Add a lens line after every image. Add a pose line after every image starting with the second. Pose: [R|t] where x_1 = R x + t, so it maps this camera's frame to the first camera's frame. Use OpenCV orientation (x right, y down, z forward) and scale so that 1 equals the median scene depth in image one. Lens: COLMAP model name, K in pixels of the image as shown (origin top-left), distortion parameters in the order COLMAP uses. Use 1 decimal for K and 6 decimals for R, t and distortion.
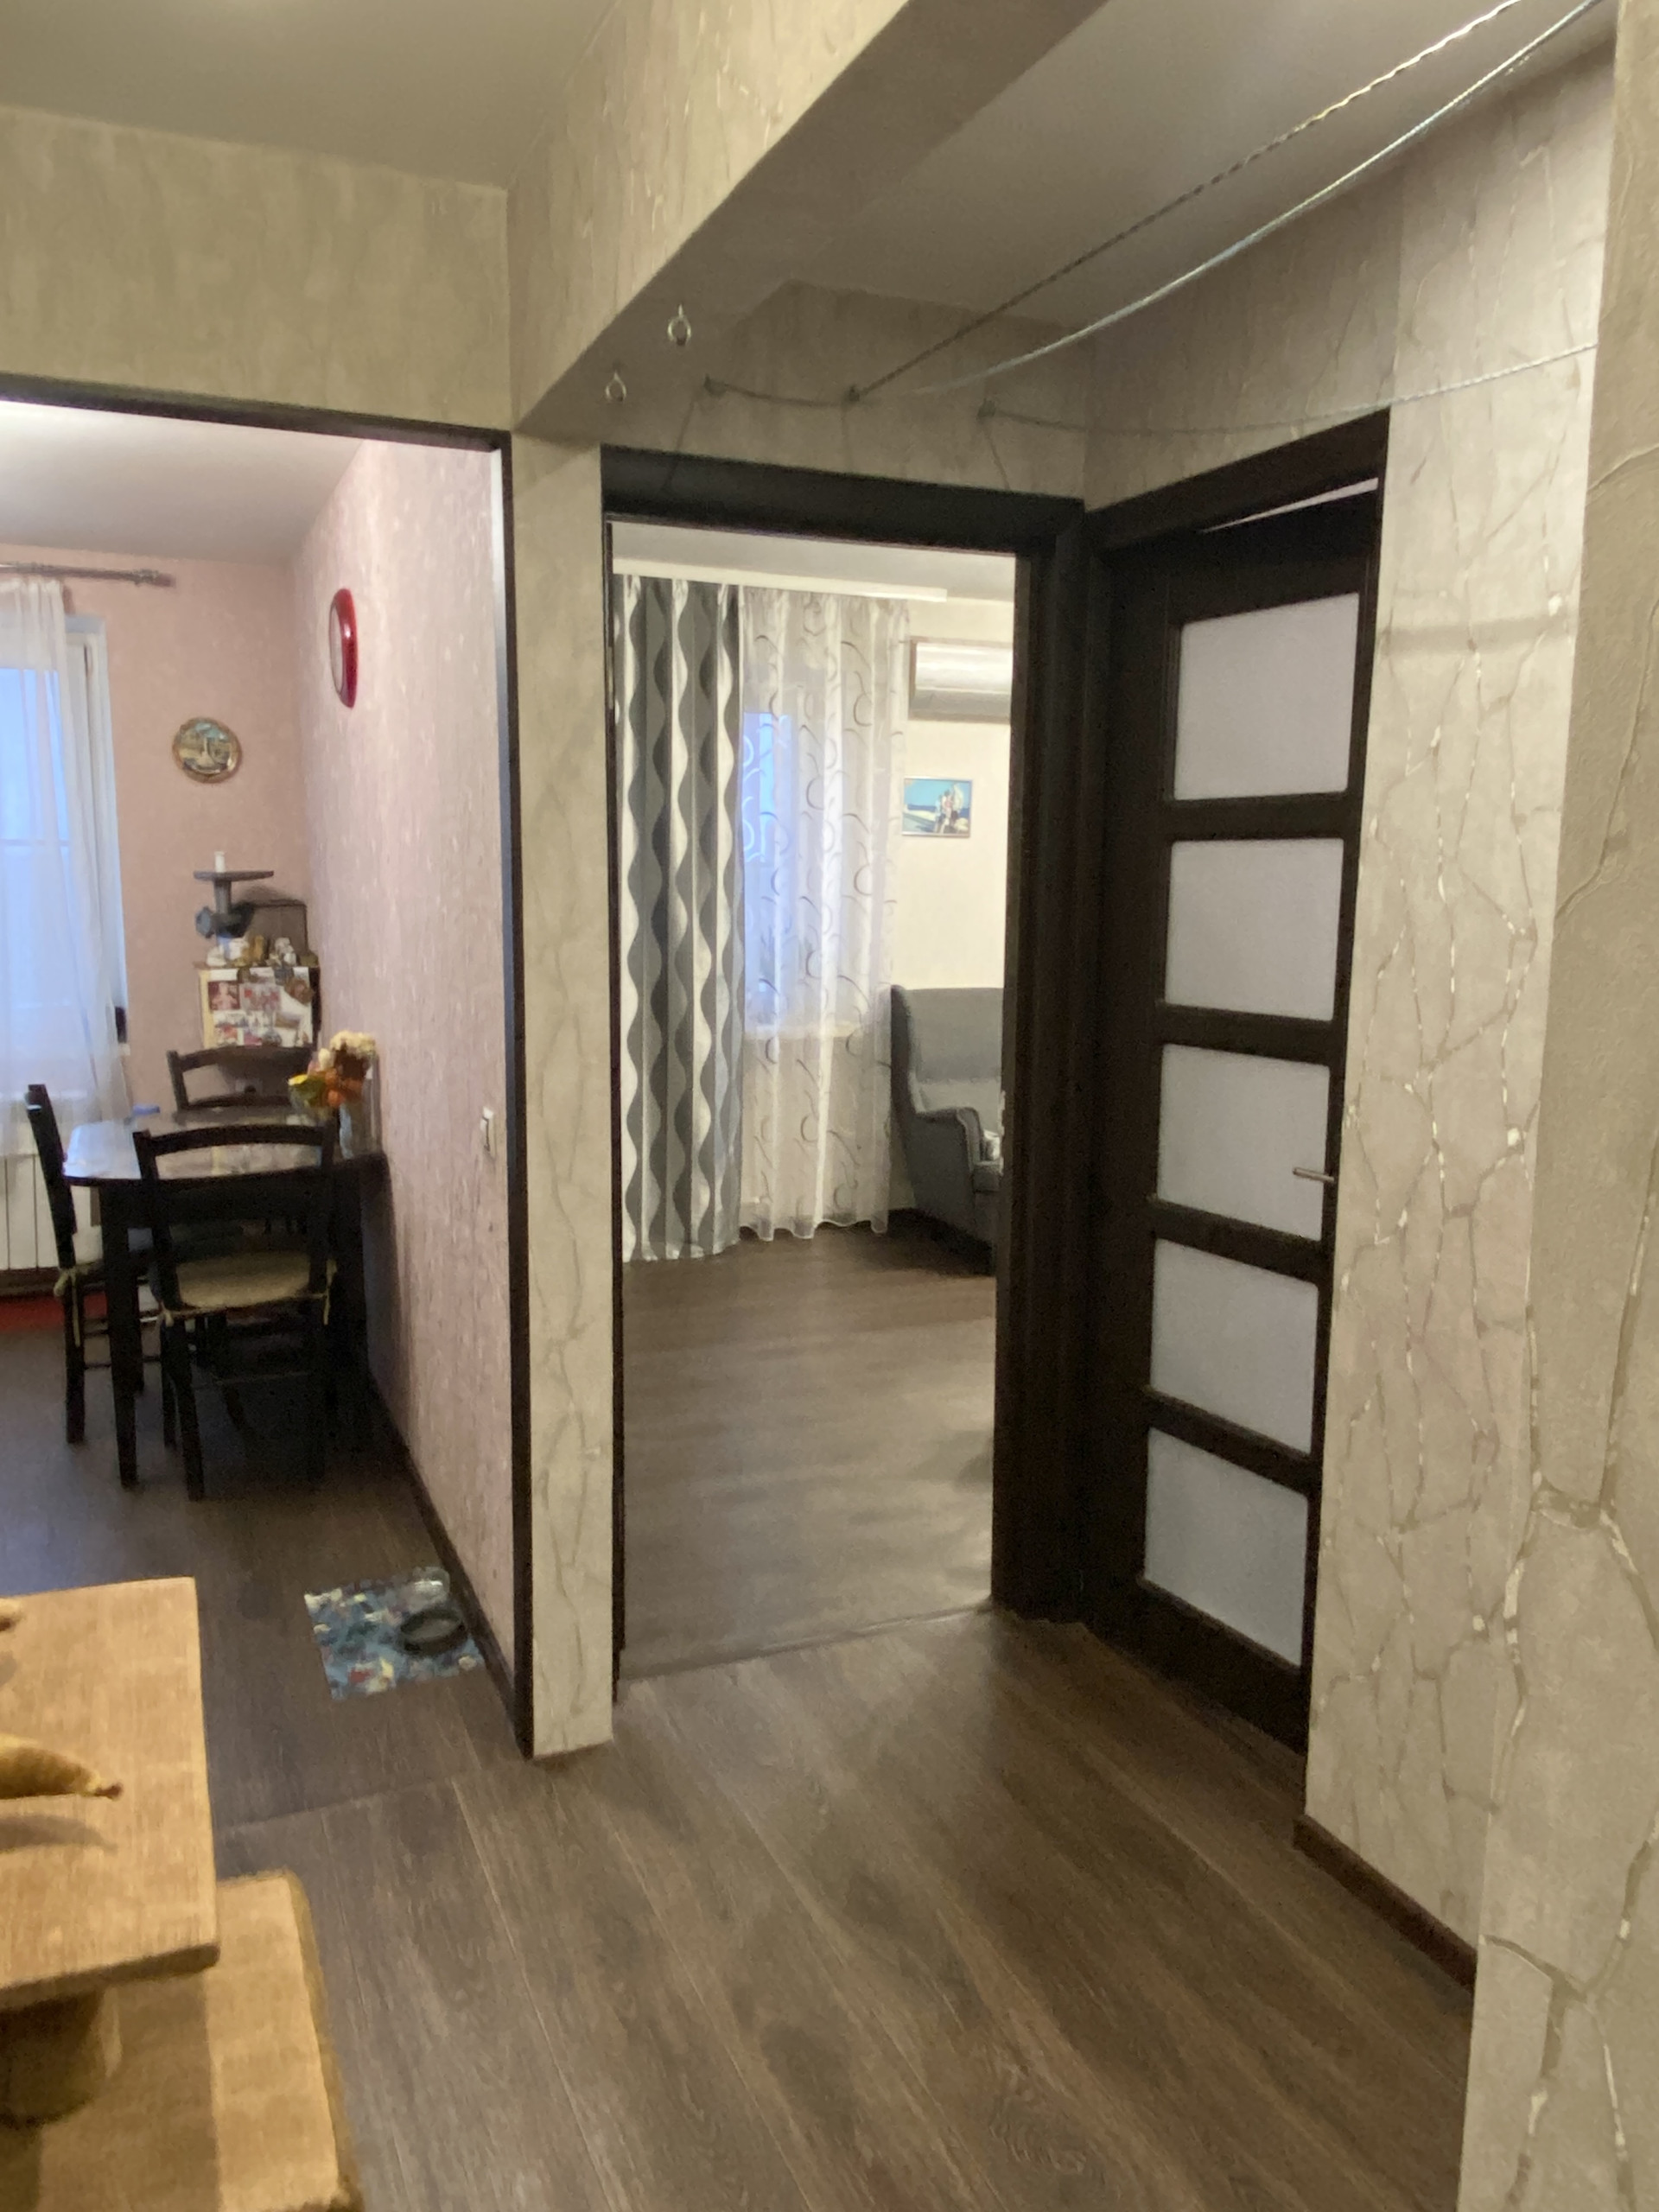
lens RADIAL K [[1579.7, 0, 804.3], [0, 1579.7, 1101.1], [0, 0, 1]] dist [0.089512, -0.112980]
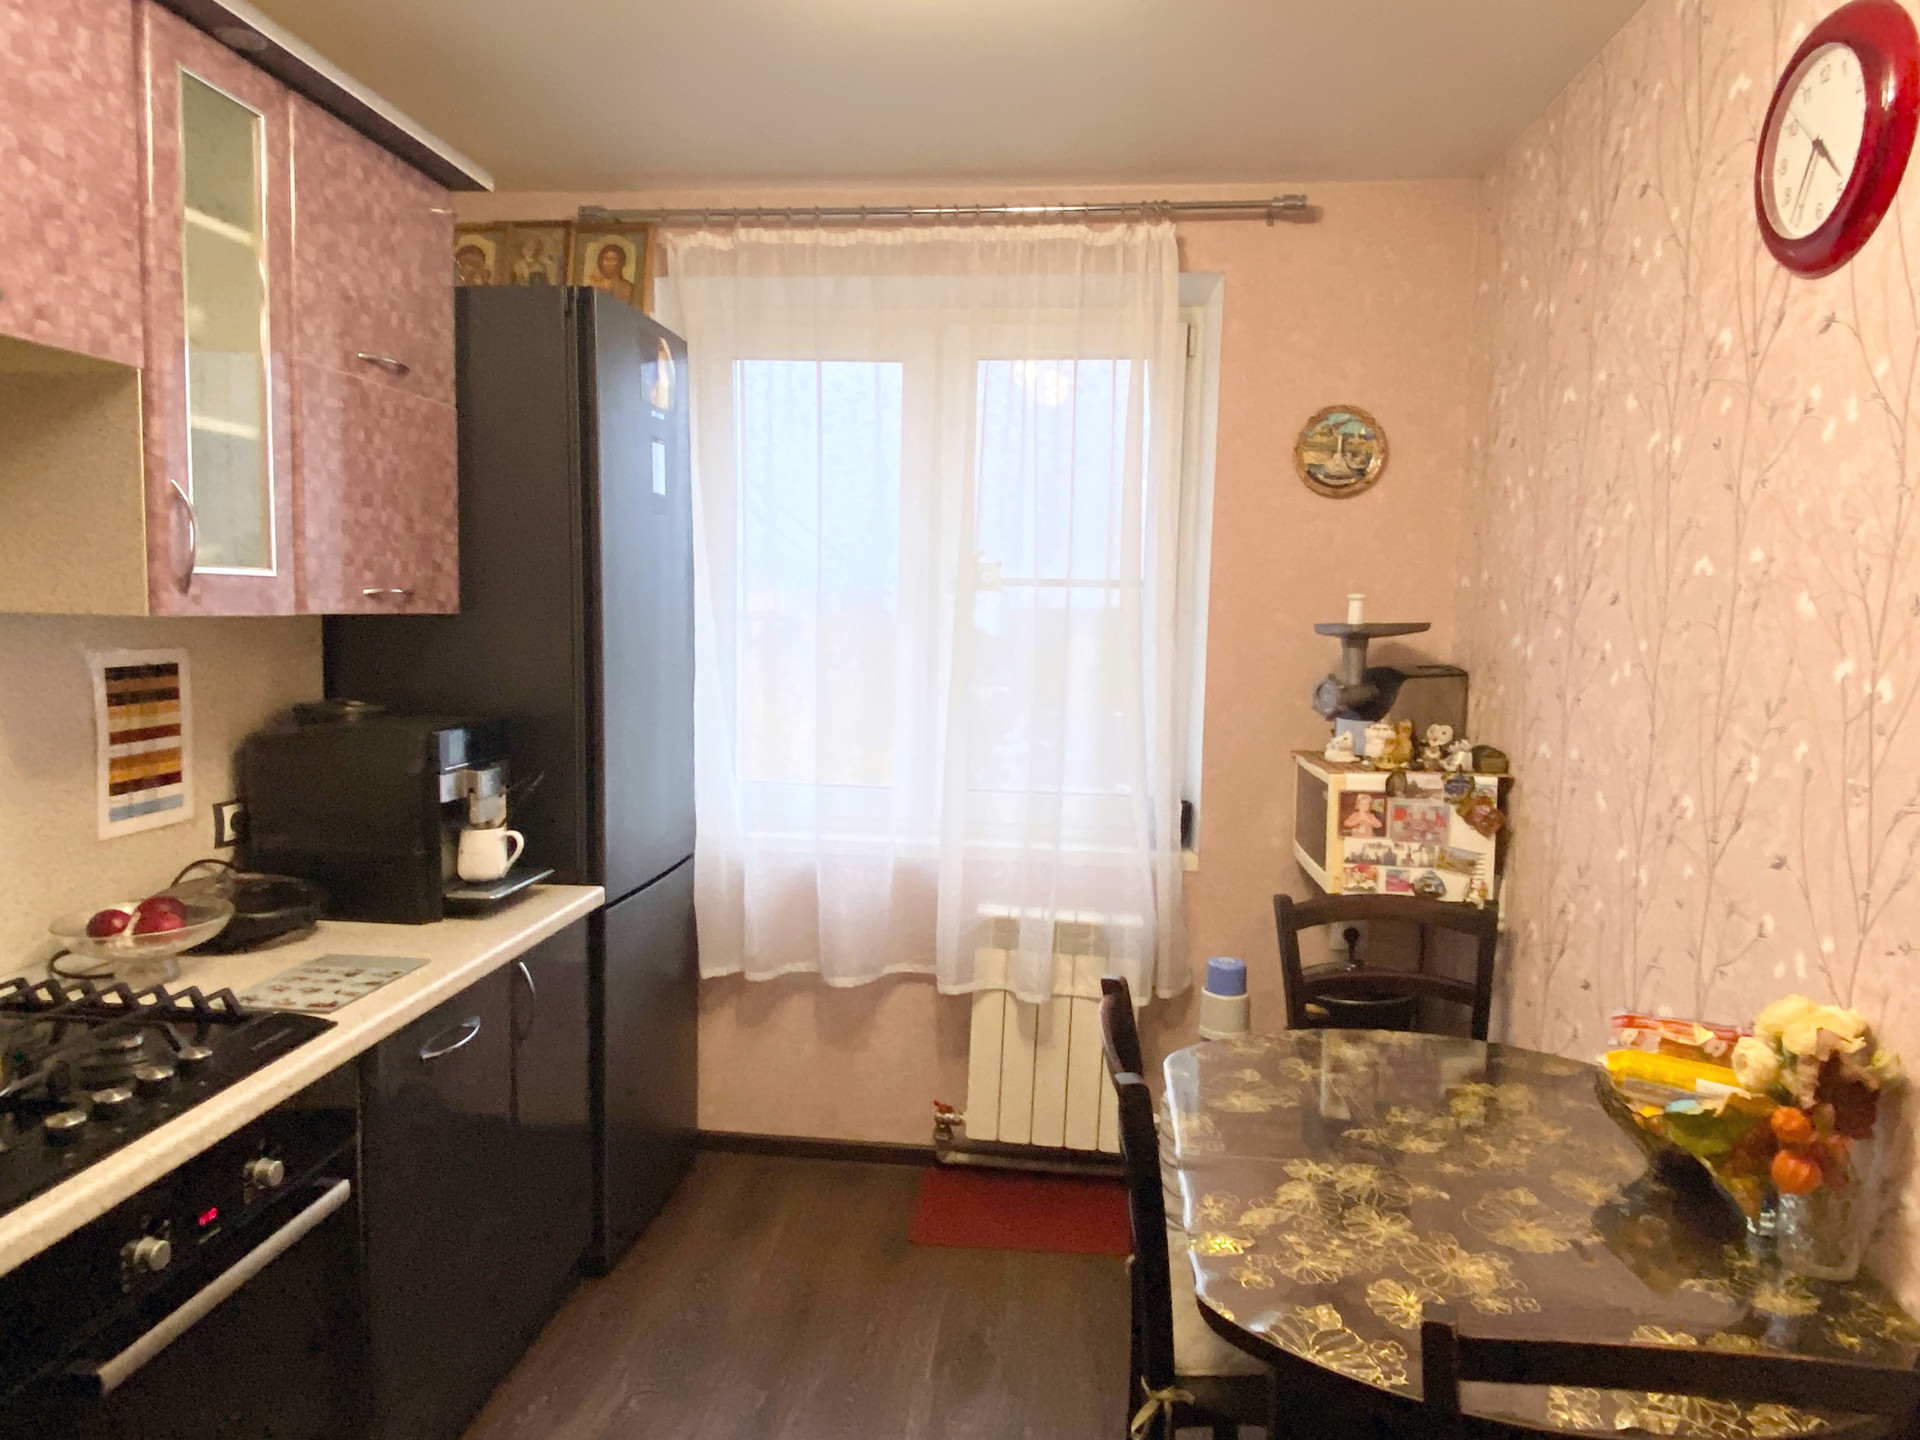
lens RADIAL K [[1243.2, 0, 960.0], [0, 1243.2, 720.0], [0, 0, 1]] dist [0.050688, -0.036219]
pose [[0.876375, 0.053784, -0.478617, -0.262280], [-0.084681, 0.995472, -0.043190, -0.067158], [0.474126, 0.078380, 0.876961, 0.470249]]
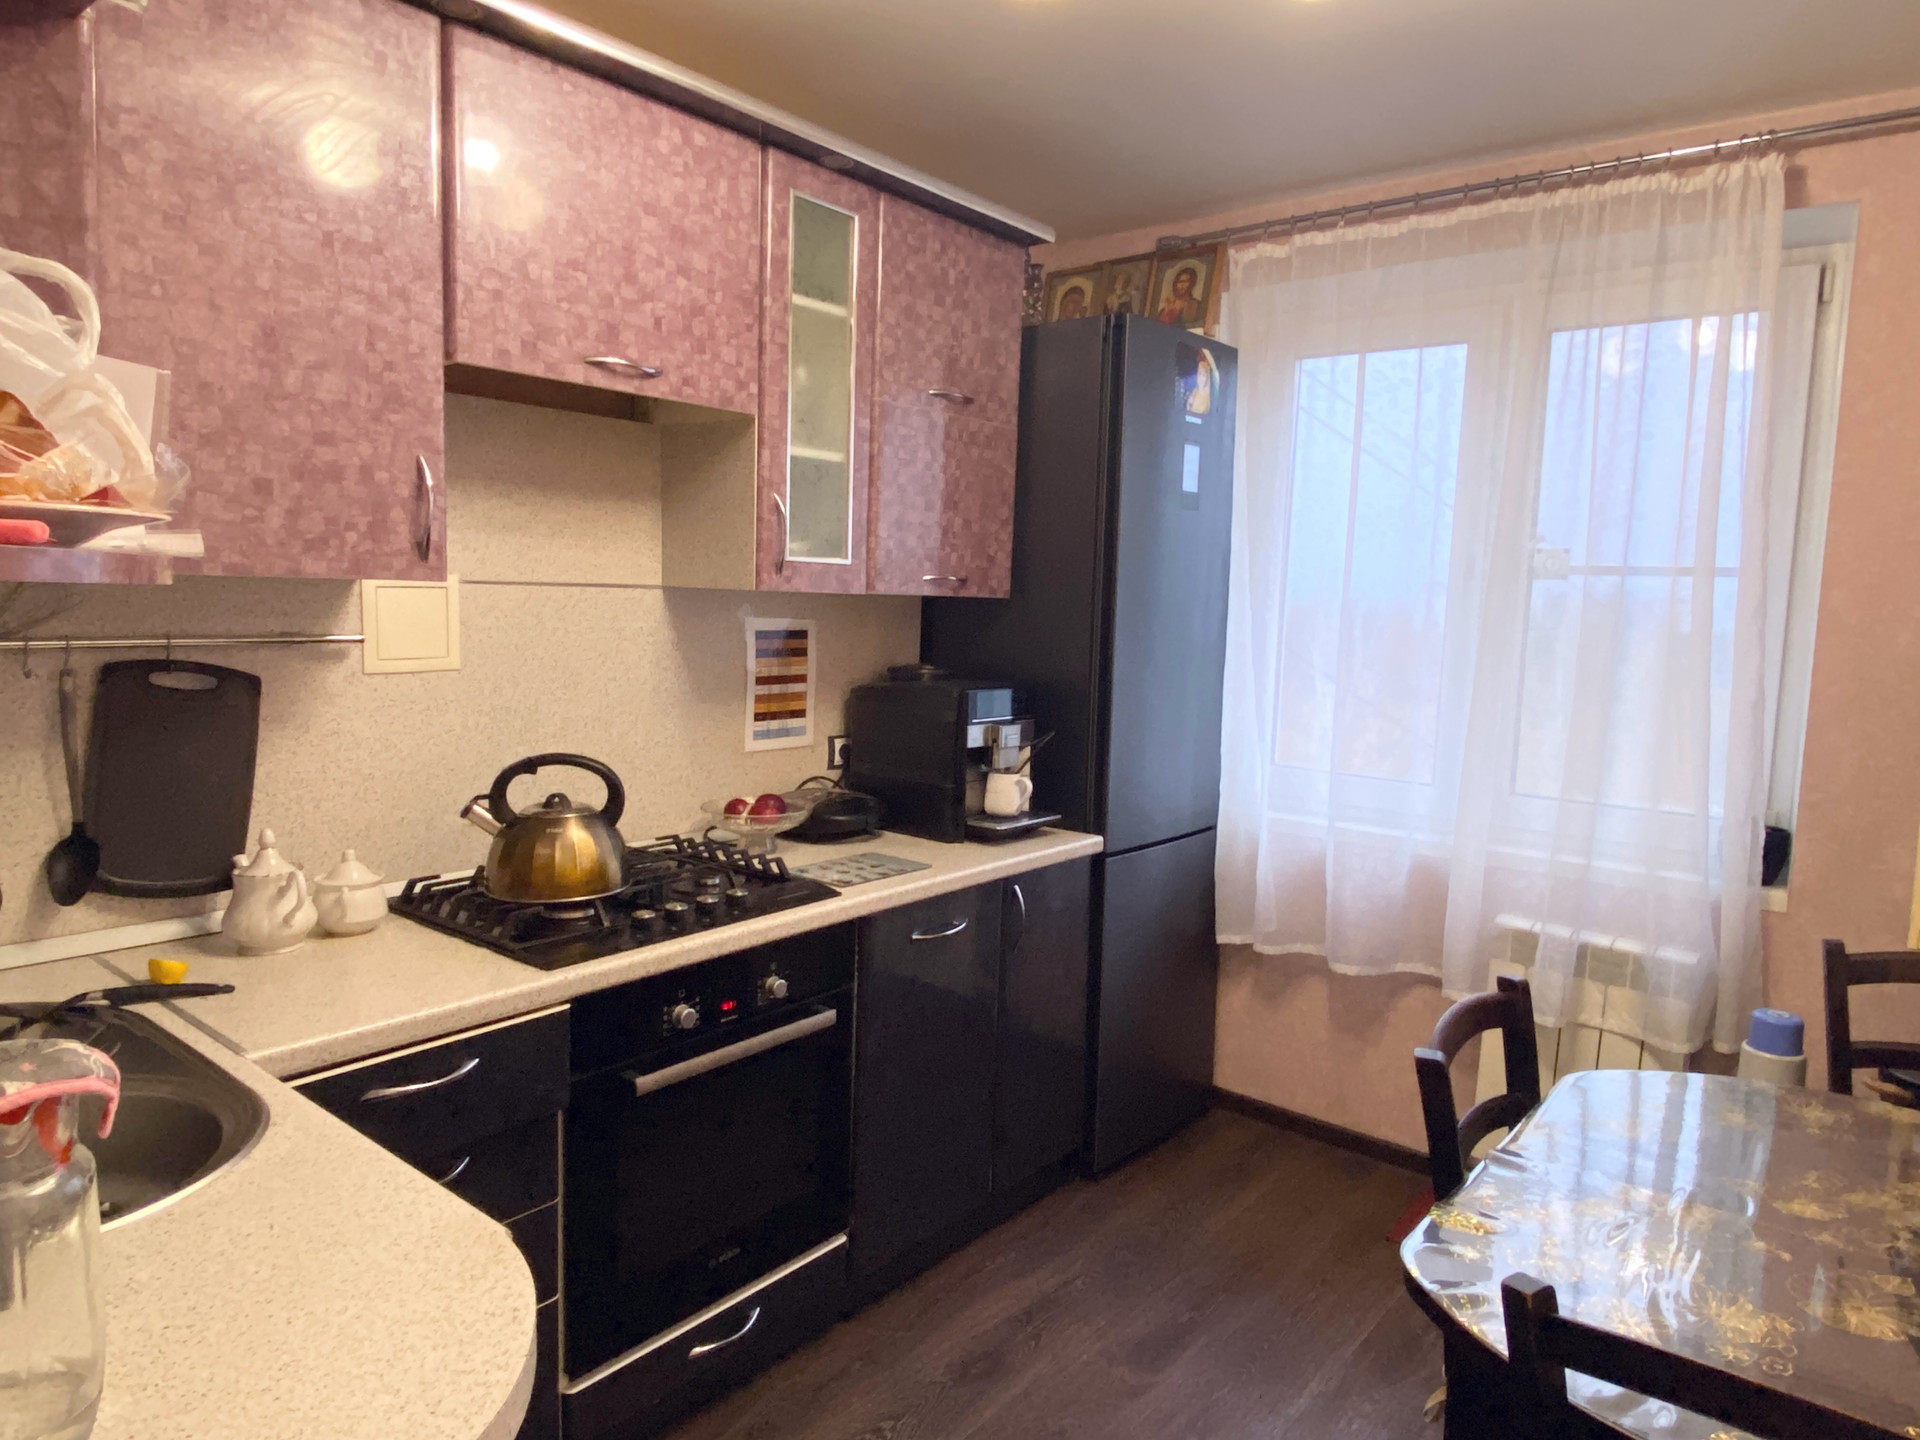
lens RADIAL K [[1232.6, 0, 960.0], [0, 1232.6, 720.0], [0, 0, 1]] dist [0.130211, -0.128495]
pose [[0.476120, 0.097227, -0.873989, -0.161263], [-0.160967, 0.986713, 0.022078, -0.065190], [0.864523, 0.130172, 0.485444, 0.506315]]
